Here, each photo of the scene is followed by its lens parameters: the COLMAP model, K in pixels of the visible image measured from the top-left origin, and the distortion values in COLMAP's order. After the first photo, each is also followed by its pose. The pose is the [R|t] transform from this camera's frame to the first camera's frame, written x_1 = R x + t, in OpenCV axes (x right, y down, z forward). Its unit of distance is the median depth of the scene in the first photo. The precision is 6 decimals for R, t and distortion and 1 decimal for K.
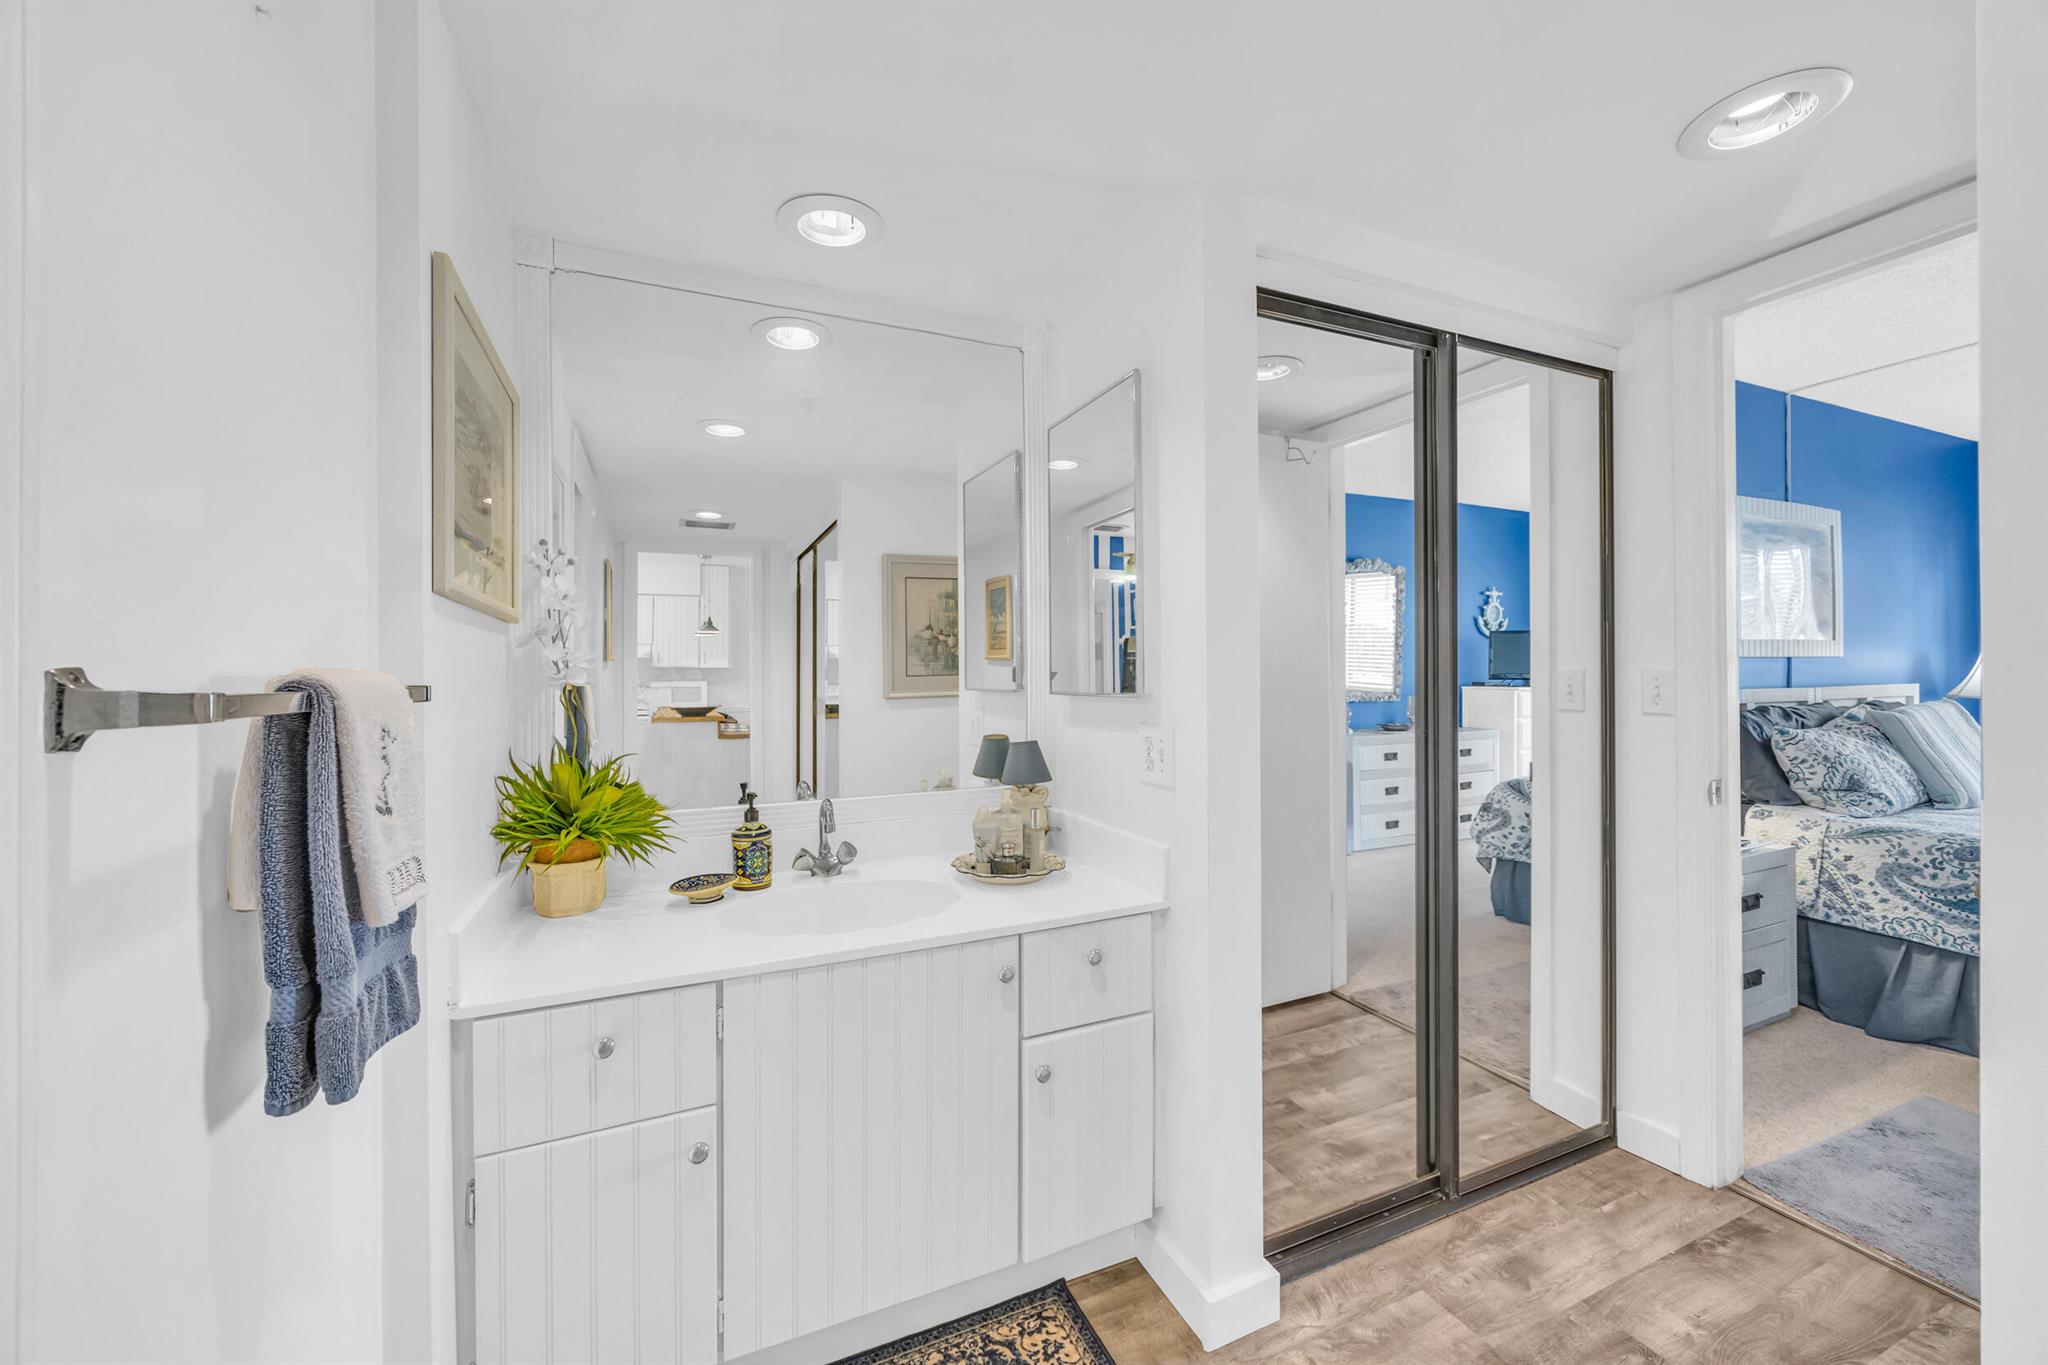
lens RADIAL K [[793.7, 0, 1018.8], [0, 793.7, 683.8], [0, 0, 1]] dist [-0.001509, 0.000356]
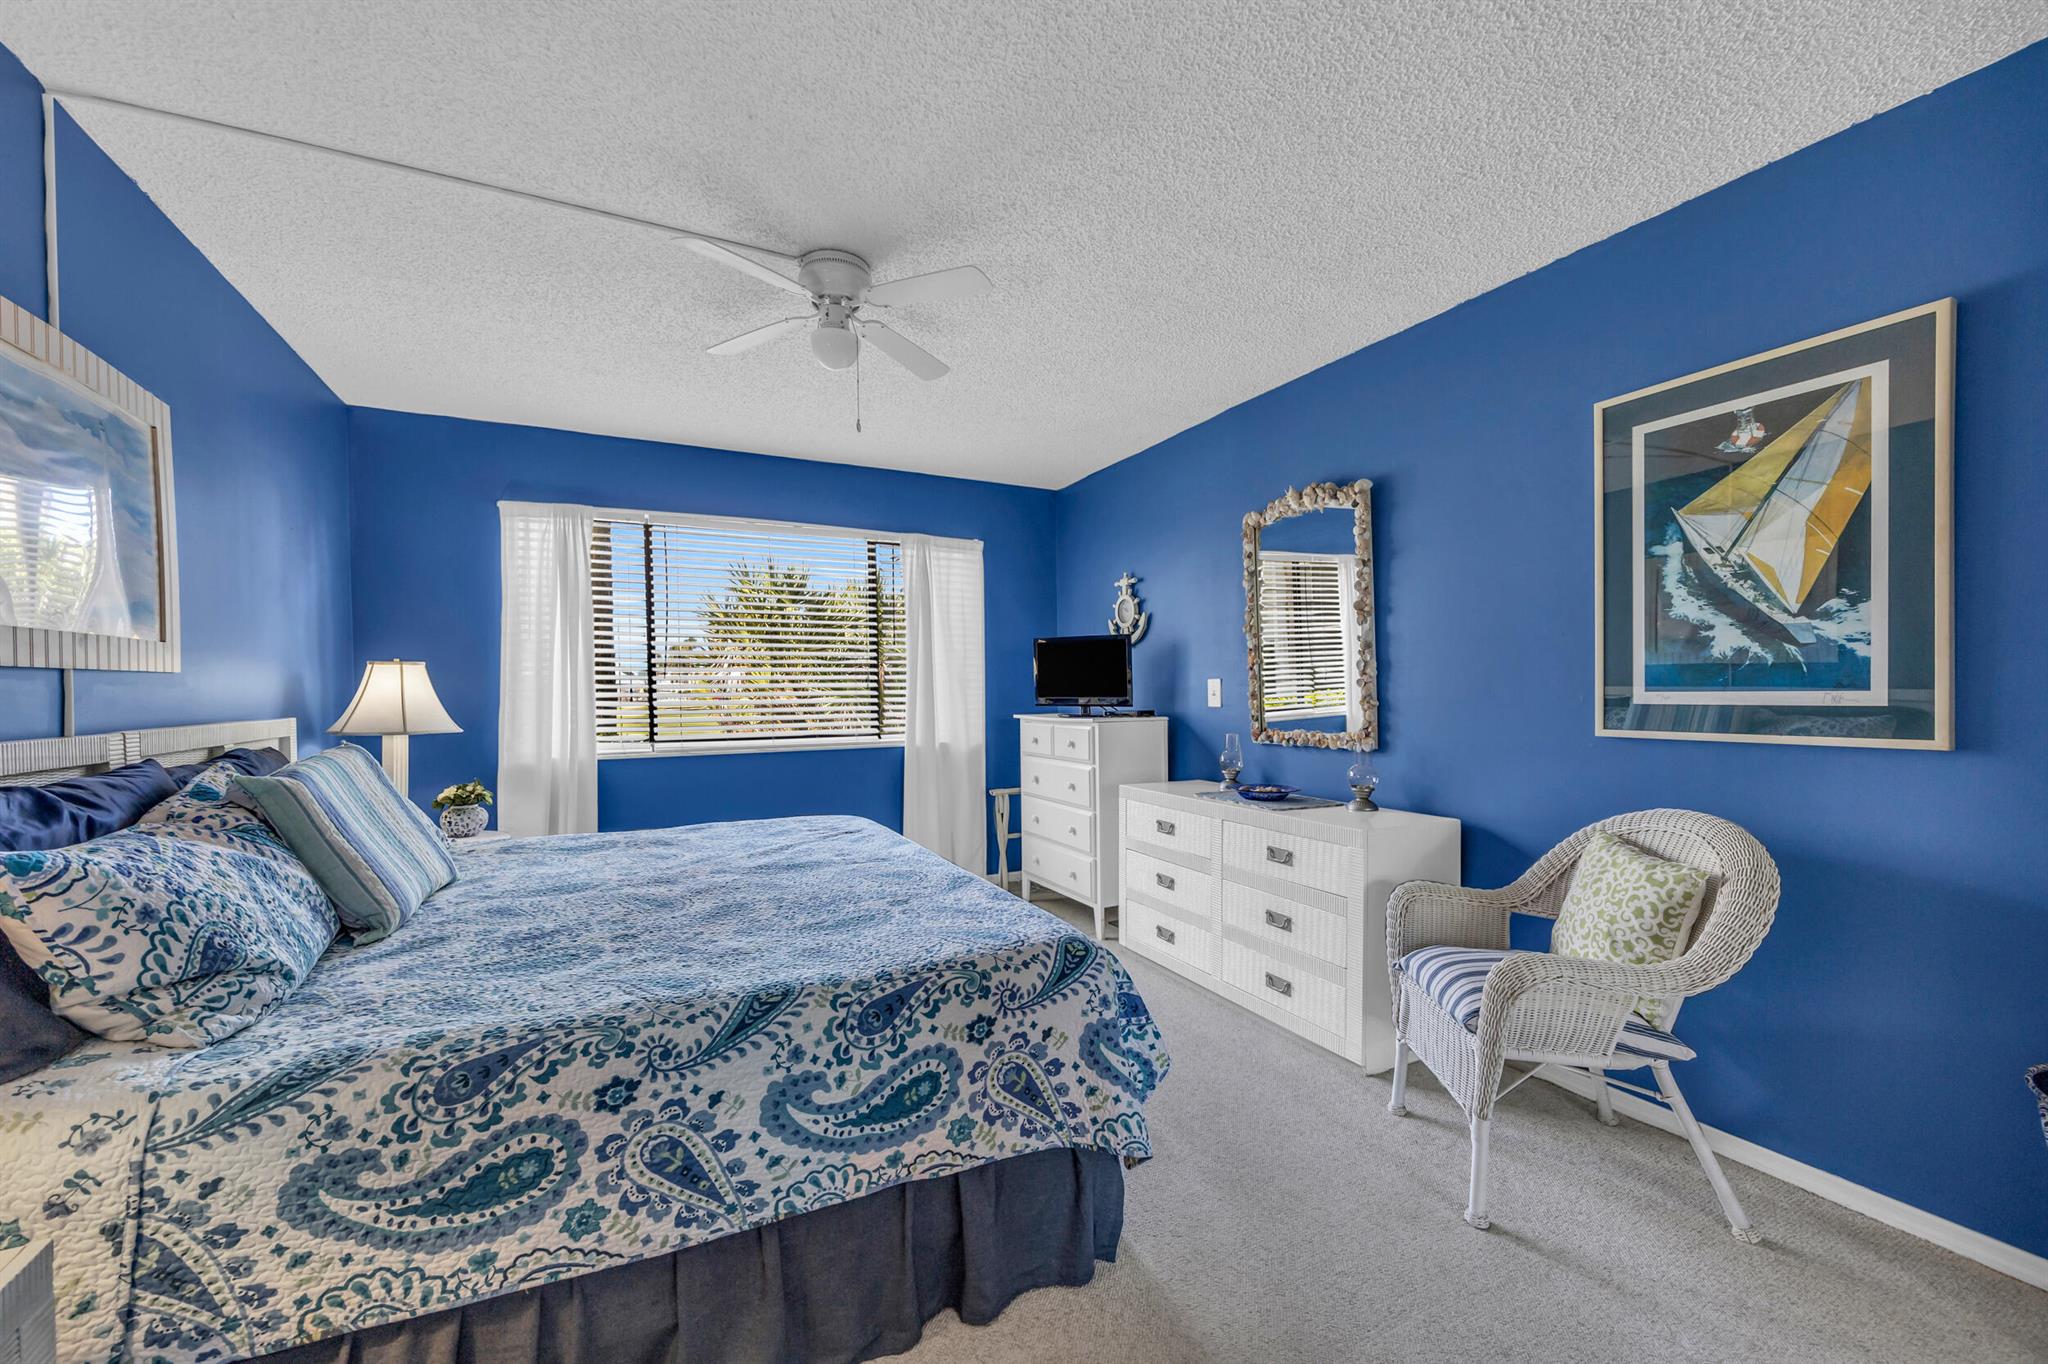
lens RADIAL K [[793.7, 0, 1017.1], [0, 793.7, 697.9], [0, 0, 1]] dist [-0.001509, 0.000356]
pose [[-0.048320, -0.004453, 0.998822, 0.586338], [0.019494, 0.999795, 0.005400, -0.010648], [-0.998642, 0.019732, -0.048224, 0.566693]]
